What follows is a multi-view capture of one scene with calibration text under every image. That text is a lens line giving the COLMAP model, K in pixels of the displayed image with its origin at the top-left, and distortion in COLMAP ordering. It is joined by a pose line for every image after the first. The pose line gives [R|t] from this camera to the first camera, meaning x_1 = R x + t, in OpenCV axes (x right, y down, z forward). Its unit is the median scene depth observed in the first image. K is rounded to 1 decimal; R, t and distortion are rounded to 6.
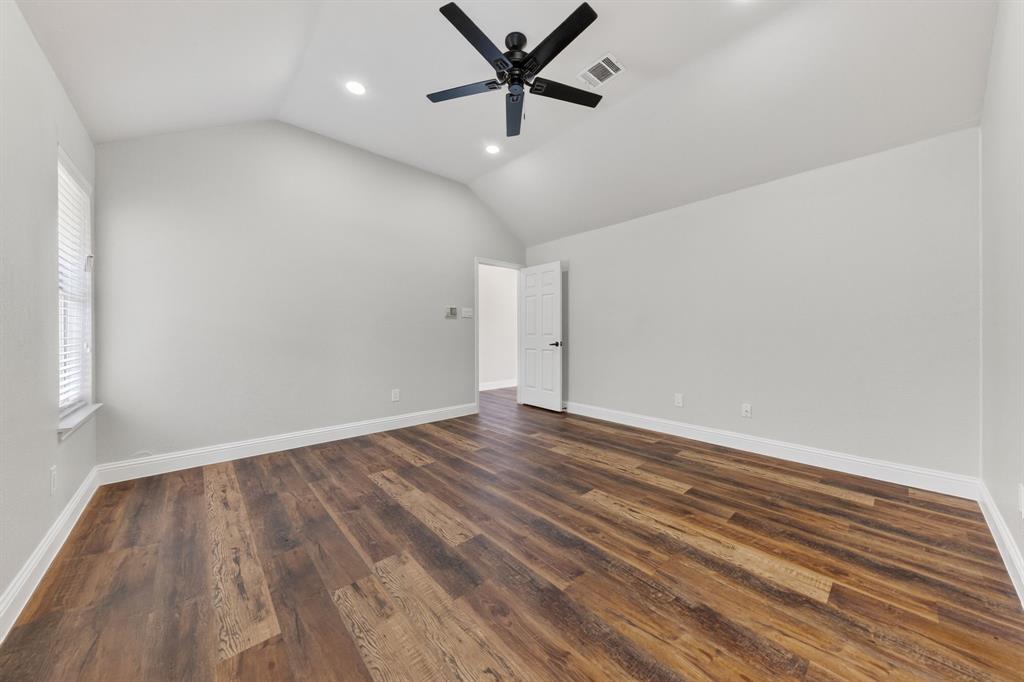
lens RADIAL K [[351.5, 0, 515.1], [0, 351.5, 338.4], [0, 0, 1]] dist [0.016217, 0.000075]
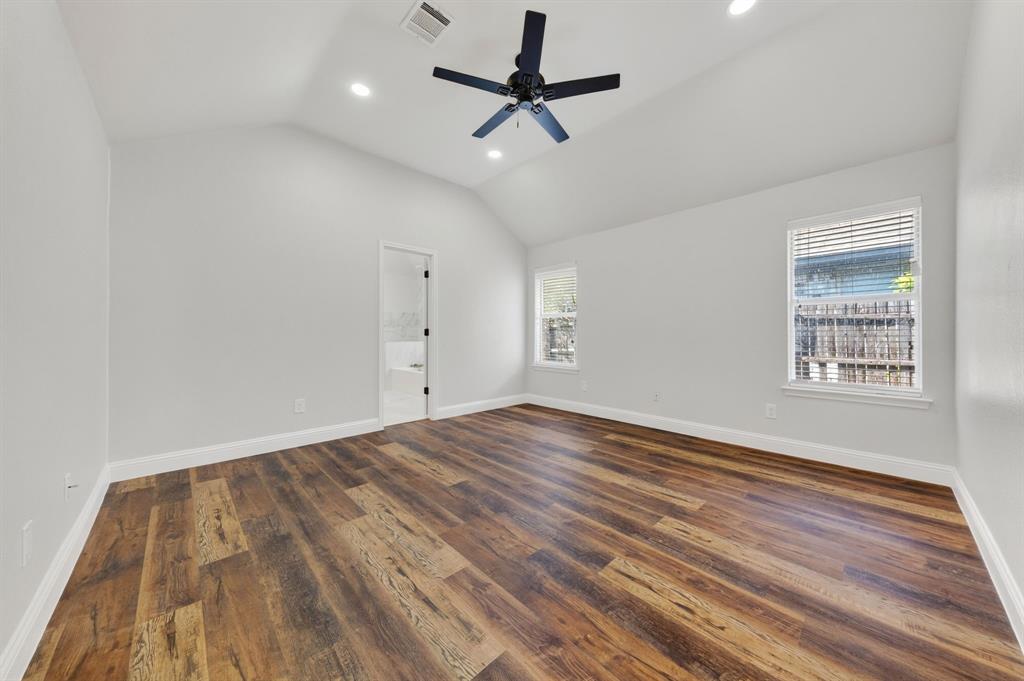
lens RADIAL K [[351.5, 0, 515.1], [0, 351.5, 337.9], [0, 0, 1]] dist [0.016217, 0.000075]
pose [[-0.999805, 0.000687, -0.019727, 0.054915], [0.000233, 0.999735, 0.023001, -0.020826], [0.019737, 0.022992, -0.999541, 2.000597]]
